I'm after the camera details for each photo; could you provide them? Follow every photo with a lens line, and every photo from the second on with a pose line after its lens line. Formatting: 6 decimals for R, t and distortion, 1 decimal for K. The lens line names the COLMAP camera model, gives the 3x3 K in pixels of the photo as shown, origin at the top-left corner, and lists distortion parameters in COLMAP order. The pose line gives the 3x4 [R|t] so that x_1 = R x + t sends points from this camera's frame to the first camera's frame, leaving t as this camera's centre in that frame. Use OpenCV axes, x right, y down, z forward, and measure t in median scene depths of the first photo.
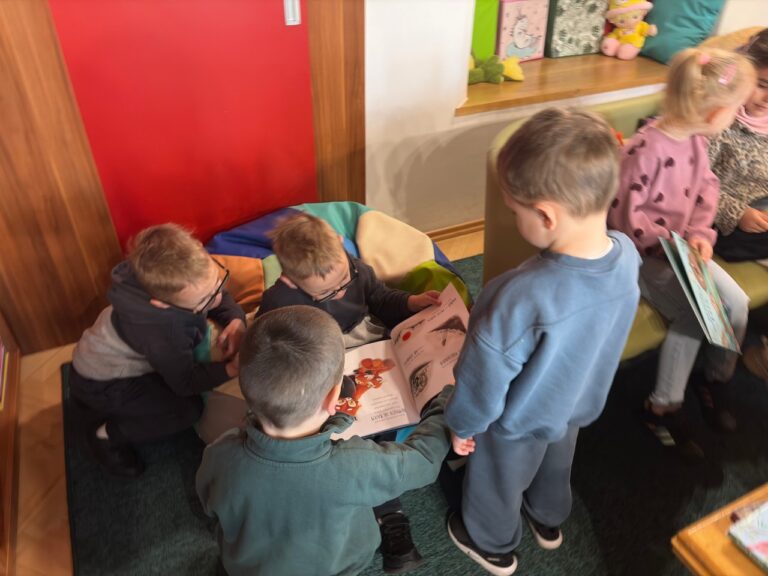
lens RADIAL K [[581.5, 0, 384.2], [0, 581.5, 282.8], [0, 0, 1]] dist [0.041859, -0.043706]
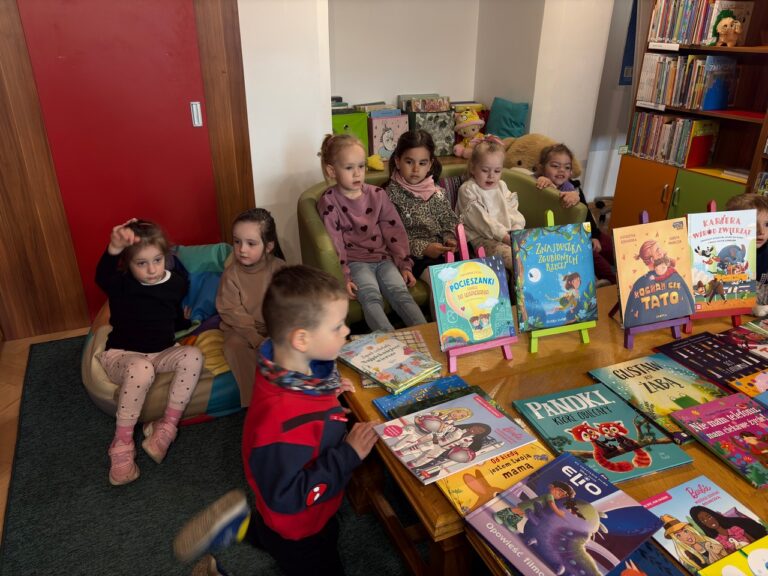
lens RADIAL K [[581.5, 0, 382.7], [0, 581.5, 291.3], [0, 0, 1]] dist [0.041859, -0.043706]
pose [[0.999805, -0.001053, -0.019726, 0.254535], [-0.002768, 0.981256, -0.192689, 0.206036], [0.019559, 0.192706, 0.981062, -0.313830]]
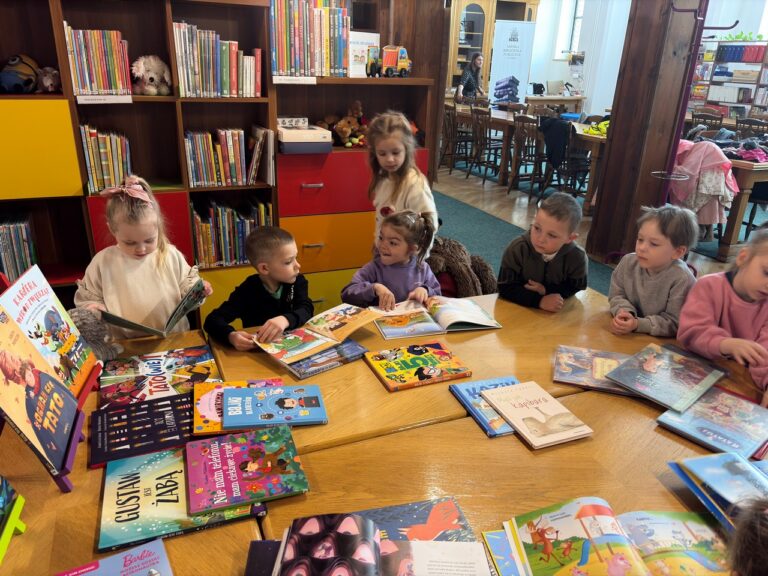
lens RADIAL K [[581.5, 0, 392.6], [0, 581.5, 292.4], [0, 0, 1]] dist [0.041859, -0.043706]
pose [[0.032892, -0.390755, 0.919907, 0.153989], [0.563892, 0.767179, 0.305717, 0.025188], [-0.825193, 0.508673, 0.245578, -0.069868]]
